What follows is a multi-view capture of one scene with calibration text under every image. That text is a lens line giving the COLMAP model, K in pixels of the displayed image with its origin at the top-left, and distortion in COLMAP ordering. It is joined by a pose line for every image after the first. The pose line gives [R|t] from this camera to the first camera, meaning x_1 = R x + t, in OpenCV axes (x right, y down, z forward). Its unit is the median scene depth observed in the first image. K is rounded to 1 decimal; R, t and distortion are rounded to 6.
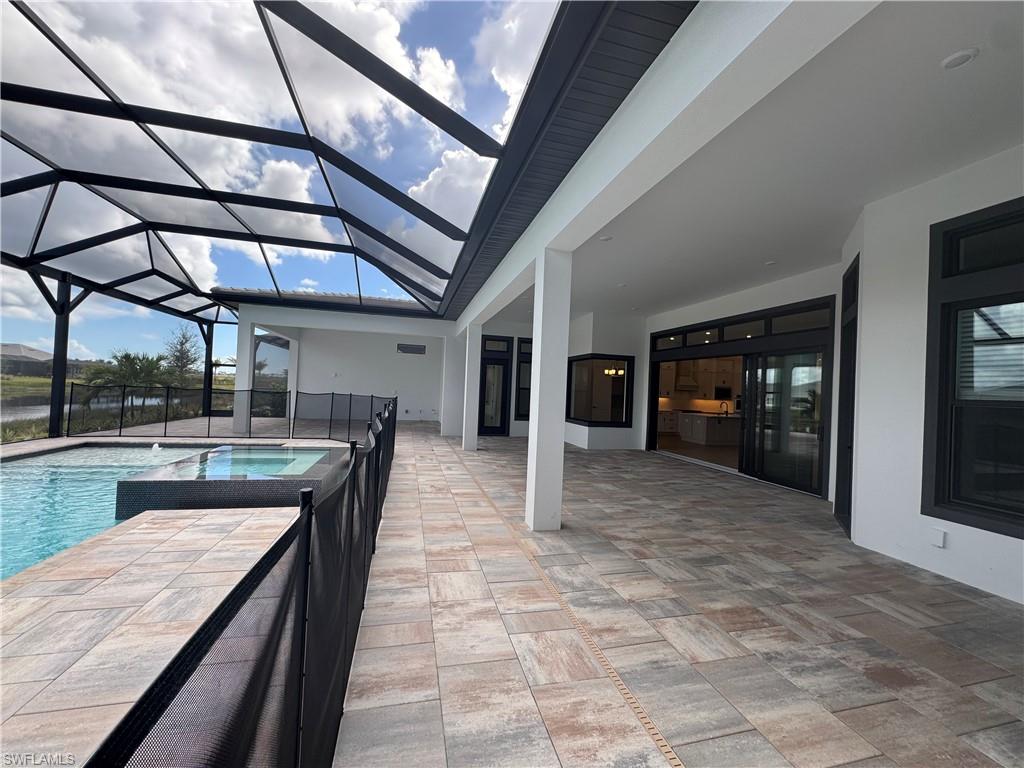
lens RADIAL K [[409.5, 0, 511.2], [0, 409.5, 385.3], [0, 0, 1]] dist [-0.000860, 0.000667]
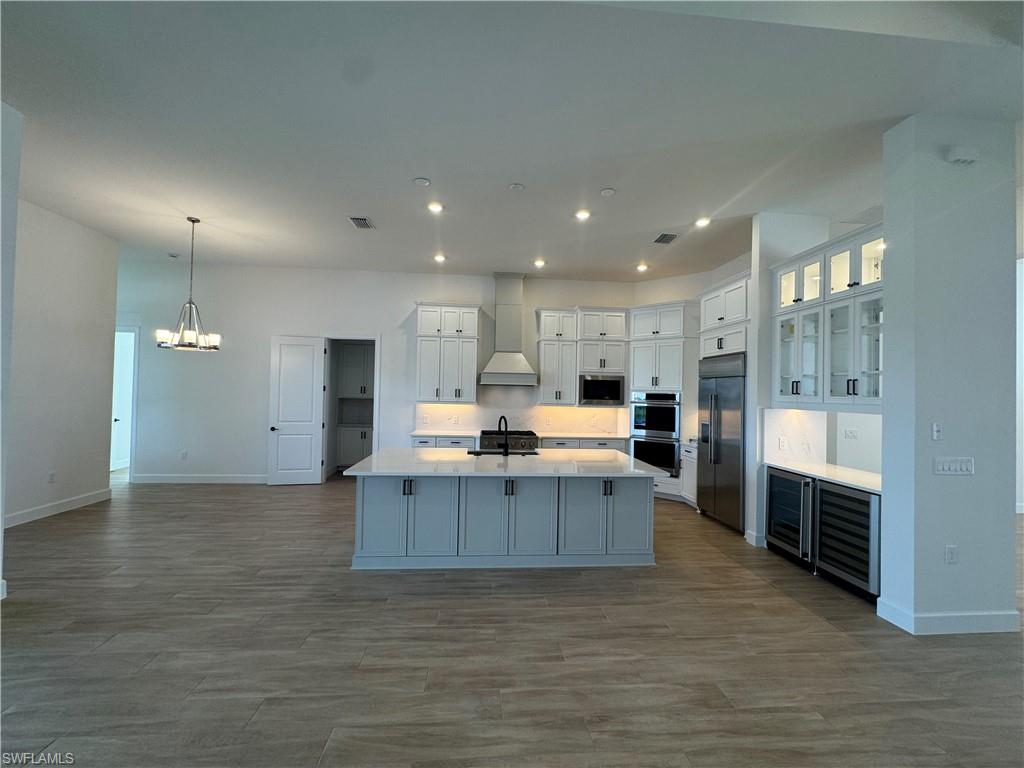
lens RADIAL K [[409.5, 0, 511.2], [0, 409.5, 385.3], [0, 0, 1]] dist [-0.000860, 0.000667]
pose [[0.986339, -0.022682, -0.163161, 0.496522], [0.021302, 0.999721, -0.010205, 0.016273], [0.163347, 0.006590, 0.986547, 0.579871]]
